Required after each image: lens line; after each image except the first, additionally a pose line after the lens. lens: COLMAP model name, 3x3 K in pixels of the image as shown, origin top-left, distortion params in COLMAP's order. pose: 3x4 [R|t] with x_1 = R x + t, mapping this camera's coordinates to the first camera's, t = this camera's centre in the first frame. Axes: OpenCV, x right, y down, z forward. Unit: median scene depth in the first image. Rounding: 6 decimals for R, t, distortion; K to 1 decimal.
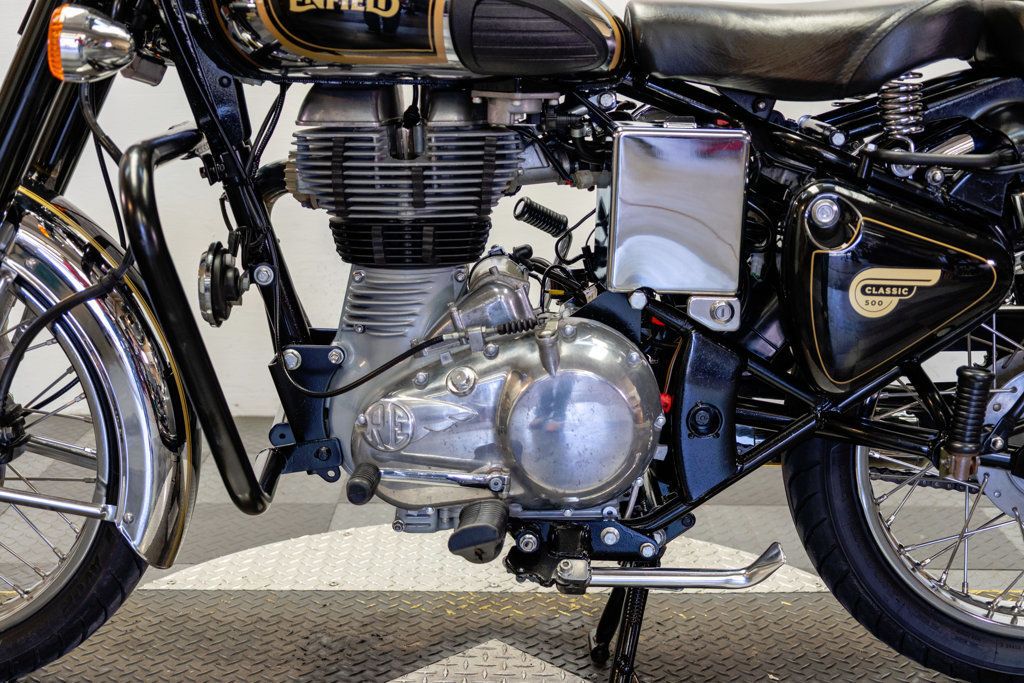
lens RADIAL K [[1458.5, 0, 512.0], [0, 1458.5, 341.5], [0, 0, 1]] dist [0.023480, 0.037869]
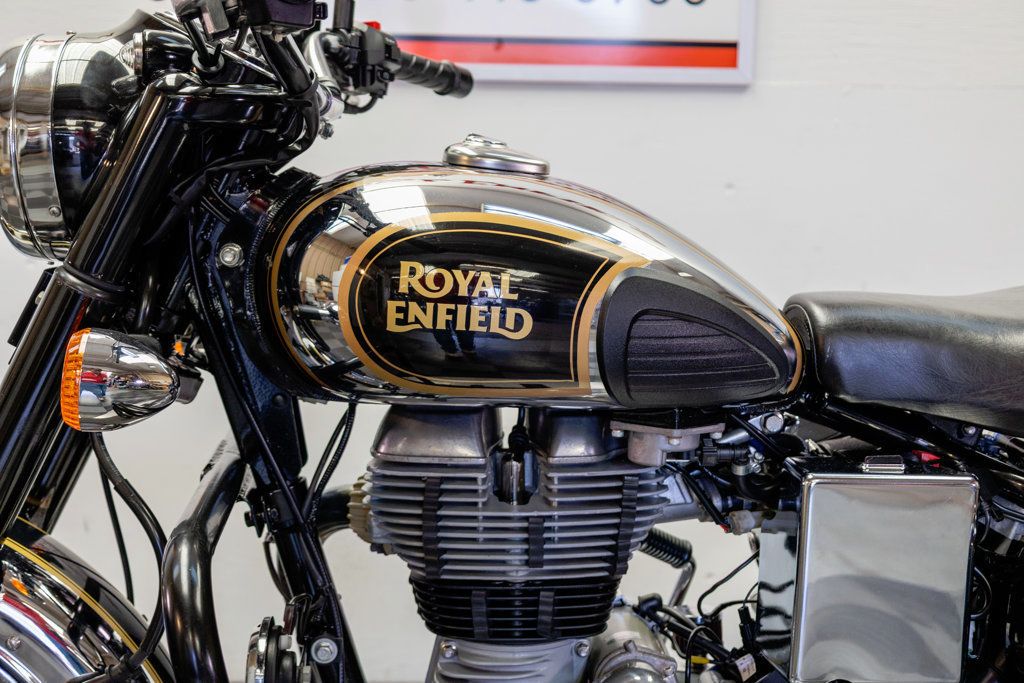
lens RADIAL K [[1458.5, 0, 512.0], [0, 1458.5, 341.5], [0, 0, 1]] dist [0.023480, 0.037869]
pose [[0.998705, -0.000470, 0.050867, -0.114170], [0.005598, 0.994898, -0.100729, -0.131813], [-0.050560, 0.100884, 0.993613, 0.230280]]
